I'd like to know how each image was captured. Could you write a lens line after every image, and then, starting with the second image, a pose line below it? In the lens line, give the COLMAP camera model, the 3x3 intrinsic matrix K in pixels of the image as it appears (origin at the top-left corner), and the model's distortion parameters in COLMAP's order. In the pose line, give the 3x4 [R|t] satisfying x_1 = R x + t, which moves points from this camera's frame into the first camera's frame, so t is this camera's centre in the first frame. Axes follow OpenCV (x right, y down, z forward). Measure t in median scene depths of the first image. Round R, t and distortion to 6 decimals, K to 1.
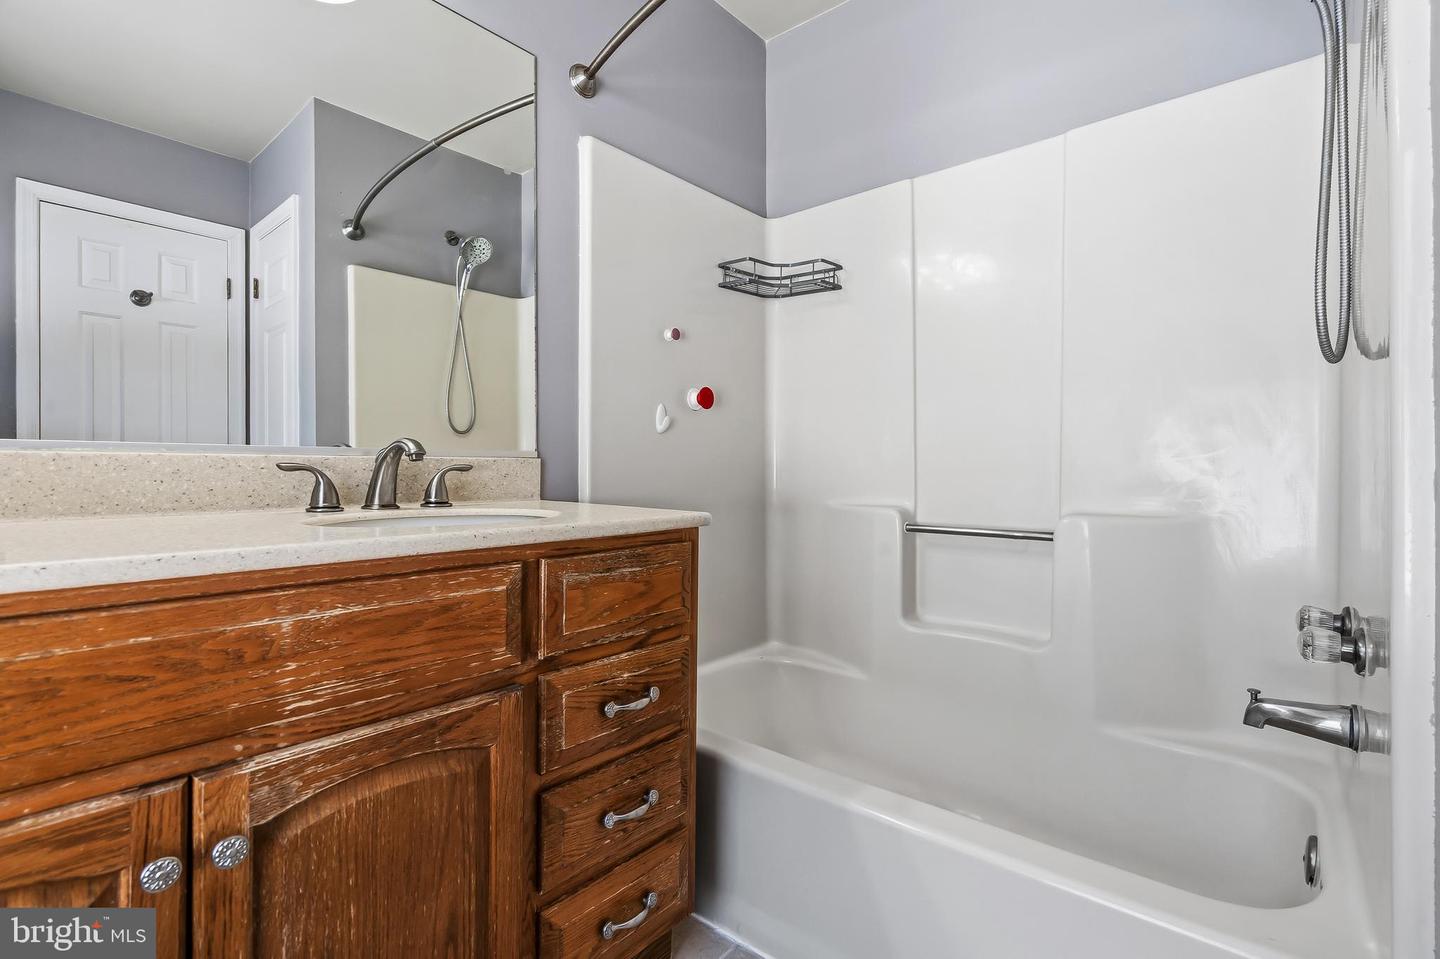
lens RADIAL K [[652.4, 0, 724.9], [0, 652.4, 479.4], [0, 0, 1]] dist [-0.002388, 0.000065]
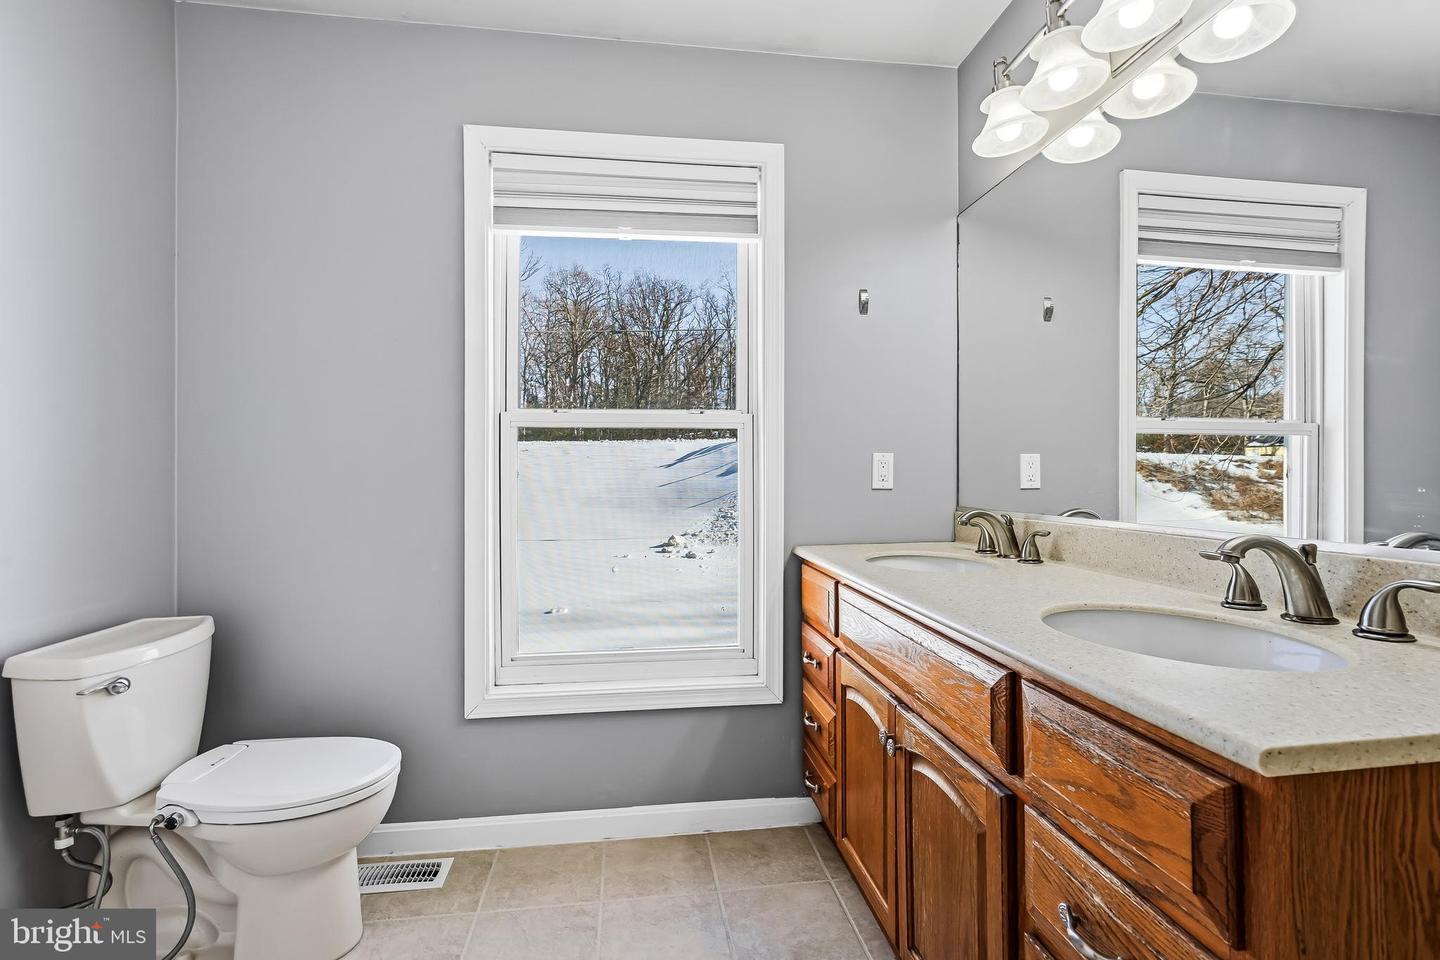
lens RADIAL K [[652.4, 0, 724.9], [0, 652.4, 479.9], [0, 0, 1]] dist [-0.002388, 0.000065]
pose [[-0.668905, -0.003532, -0.743339, 0.624235], [-0.009101, 0.999953, 0.003438, -0.145961], [0.743292, 0.009065, -0.668906, 1.143192]]
